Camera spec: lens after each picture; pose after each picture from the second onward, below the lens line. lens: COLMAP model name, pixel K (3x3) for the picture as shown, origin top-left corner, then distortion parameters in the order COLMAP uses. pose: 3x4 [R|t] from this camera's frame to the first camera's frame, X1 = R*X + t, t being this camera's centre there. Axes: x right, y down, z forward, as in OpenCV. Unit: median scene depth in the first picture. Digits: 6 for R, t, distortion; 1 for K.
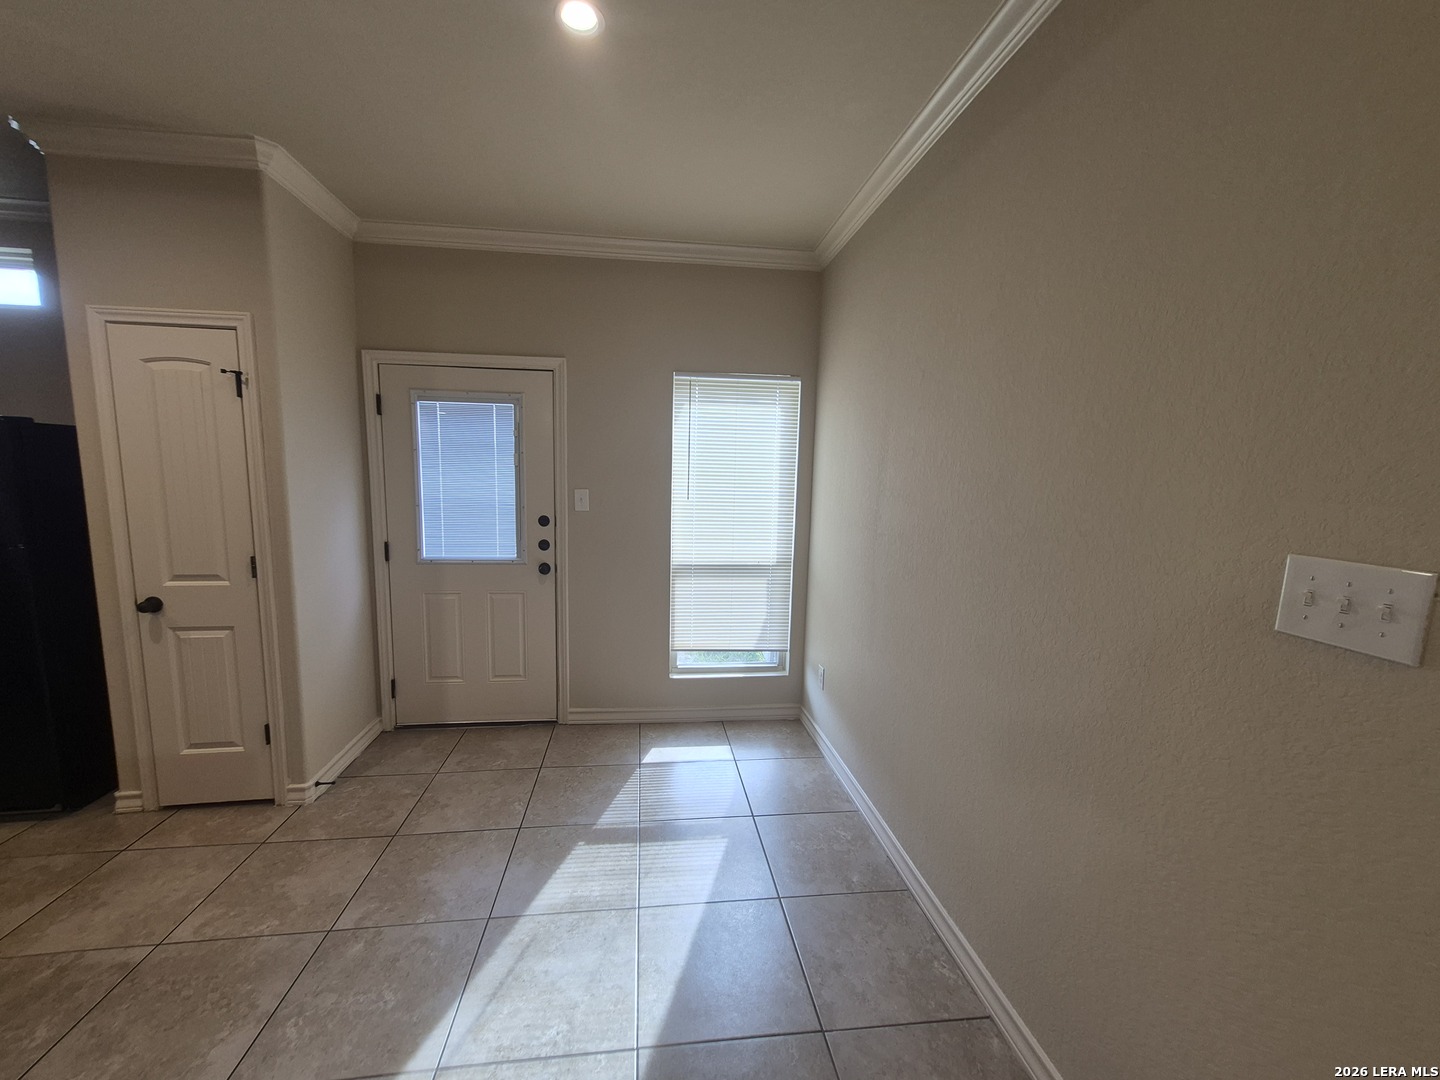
lens RADIAL K [[588.3, 0, 709.8], [0, 588.3, 546.9], [0, 0, 1]] dist [0.010497, -0.000262]
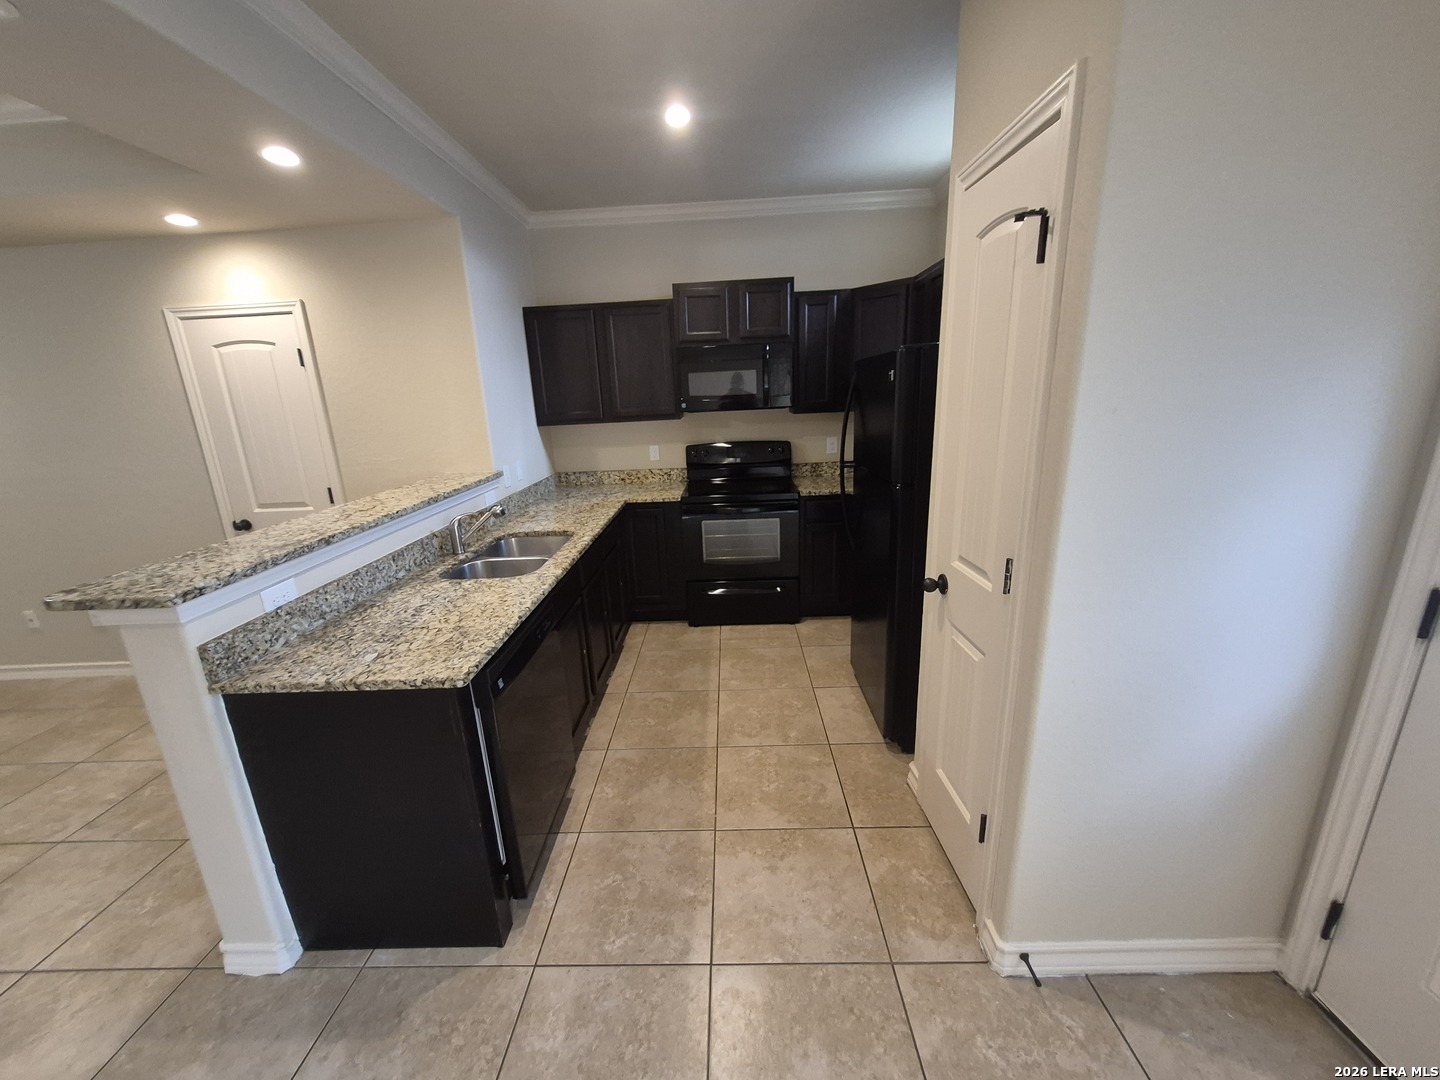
lens RADIAL K [[566.2, 0, 712.4], [0, 566.2, 546.2], [0, 0, 1]] dist [-0.000117, 0.000030]
pose [[-0.140309, 0.250527, -0.957888, -0.152373], [-0.079708, 0.961460, 0.263137, -0.086516], [0.986894, 0.113272, -0.114933, 0.574873]]
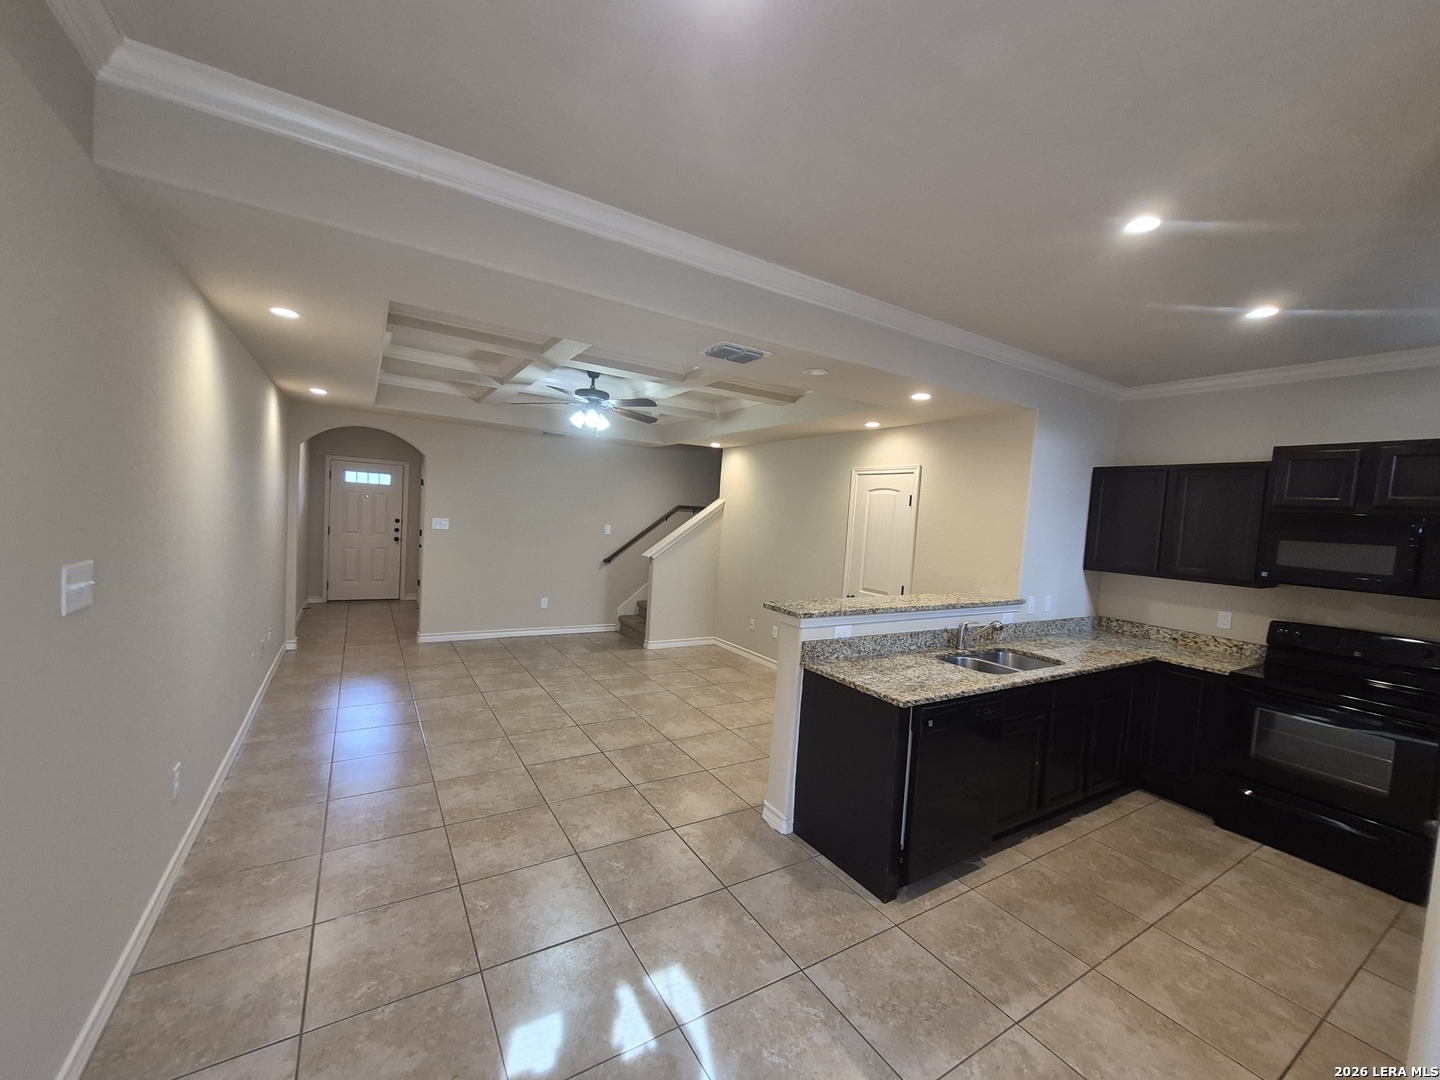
lens RADIAL K [[569.0, 0, 715.4], [0, 569.0, 545.0], [0, 0, 1]] dist [-0.000916, 0.000081]
pose [[-0.900527, -0.050755, -0.431828, 0.016287], [-0.131935, 0.978234, 0.160159, -0.138493], [0.414300, 0.201201, -0.887623, 0.839001]]
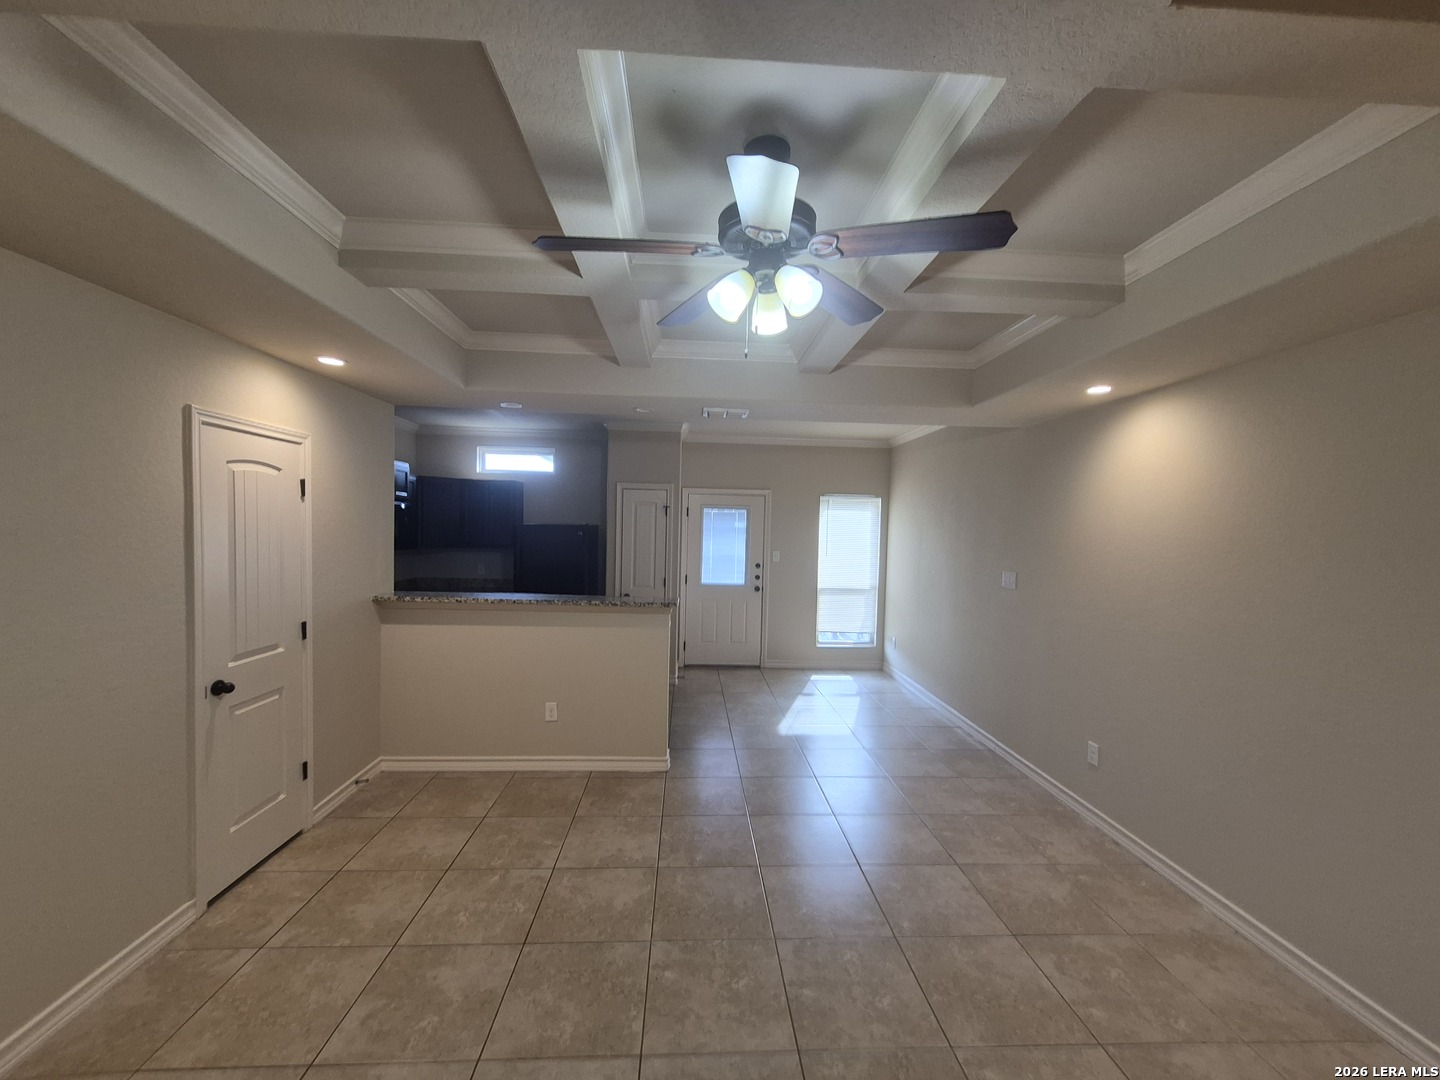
lens RADIAL K [[575.2, 0, 718.6], [0, 575.2, 548.7], [0, 0, 1]] dist [-0.001839, 0.000022]
pose [[0.998101, 0.008143, -0.061061, -0.299175], [-0.013567, 0.995944, -0.088942, 0.078649], [0.060089, 0.089602, 0.994163, -1.046743]]
